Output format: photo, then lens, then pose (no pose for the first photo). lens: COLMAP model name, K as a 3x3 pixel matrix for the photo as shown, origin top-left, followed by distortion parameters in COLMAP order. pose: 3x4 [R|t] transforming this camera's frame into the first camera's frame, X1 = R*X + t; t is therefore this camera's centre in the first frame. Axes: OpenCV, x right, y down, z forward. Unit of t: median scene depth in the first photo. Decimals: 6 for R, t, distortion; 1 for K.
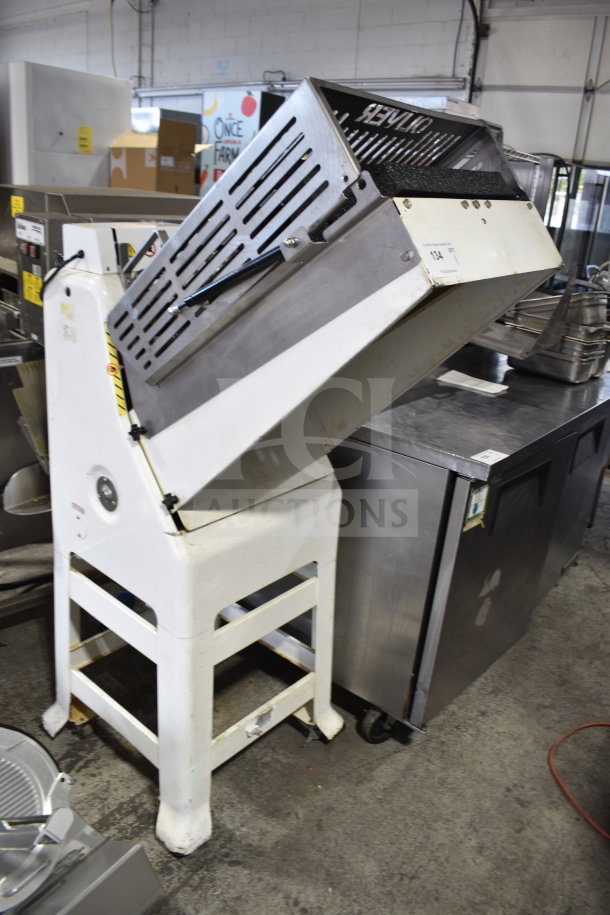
lens RADIAL K [[705.7, 0, 305.0], [0, 705.7, 457.5], [0, 0, 1]] dist [-0.092291, 0.008889]
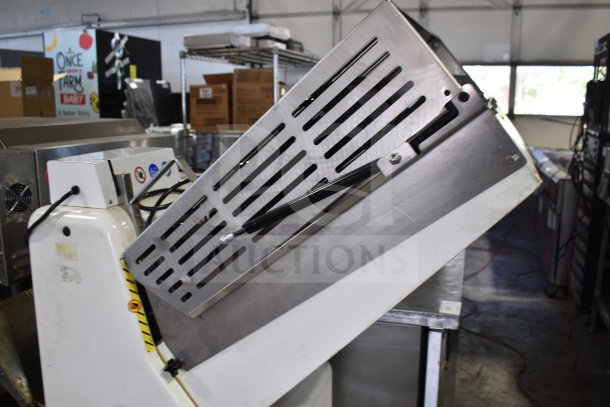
lens RADIAL K [[546.0, 0, 305.0], [0, 546.0, 203.5], [0, 0, 1]] dist [-0.084962, 0.011076]
pose [[0.934766, -0.147807, 0.323057, -0.271035], [0.199654, 0.970720, -0.133570, -0.115411], [-0.293855, 0.189356, 0.936906, 0.223876]]
